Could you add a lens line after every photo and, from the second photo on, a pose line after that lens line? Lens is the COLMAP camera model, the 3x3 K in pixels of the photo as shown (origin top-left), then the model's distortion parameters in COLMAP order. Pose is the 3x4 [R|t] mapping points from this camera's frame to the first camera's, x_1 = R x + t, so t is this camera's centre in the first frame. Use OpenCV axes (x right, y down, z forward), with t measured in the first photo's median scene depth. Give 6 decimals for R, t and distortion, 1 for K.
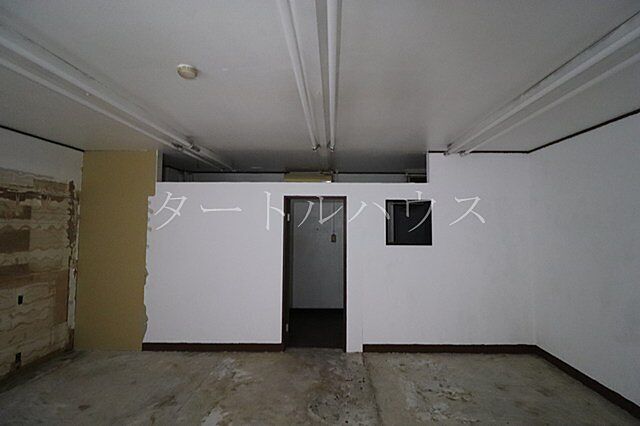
lens RADIAL K [[302.8, 0, 333.5], [0, 302.8, 211.4], [0, 0, 1]] dist [-0.002110, -0.001012]
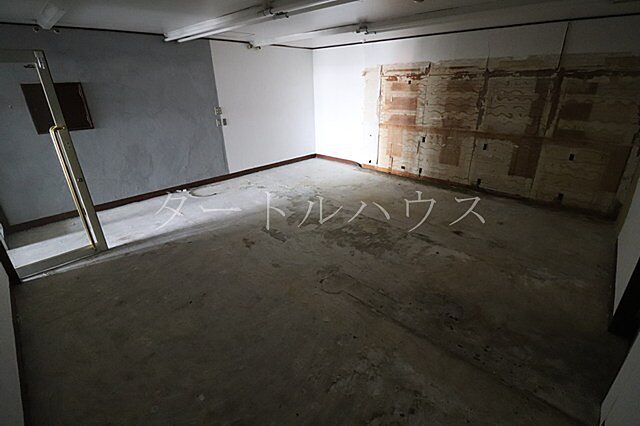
lens RADIAL K [[302.8, 0, 333.5], [0, 302.8, 211.4], [0, 0, 1]] dist [-0.002110, -0.001012]
pose [[-0.677902, 0.287436, -0.676631, 0.681438], [0.034005, 0.931670, 0.361710, -0.011332], [0.734366, 0.222195, -0.641355, 1.112832]]
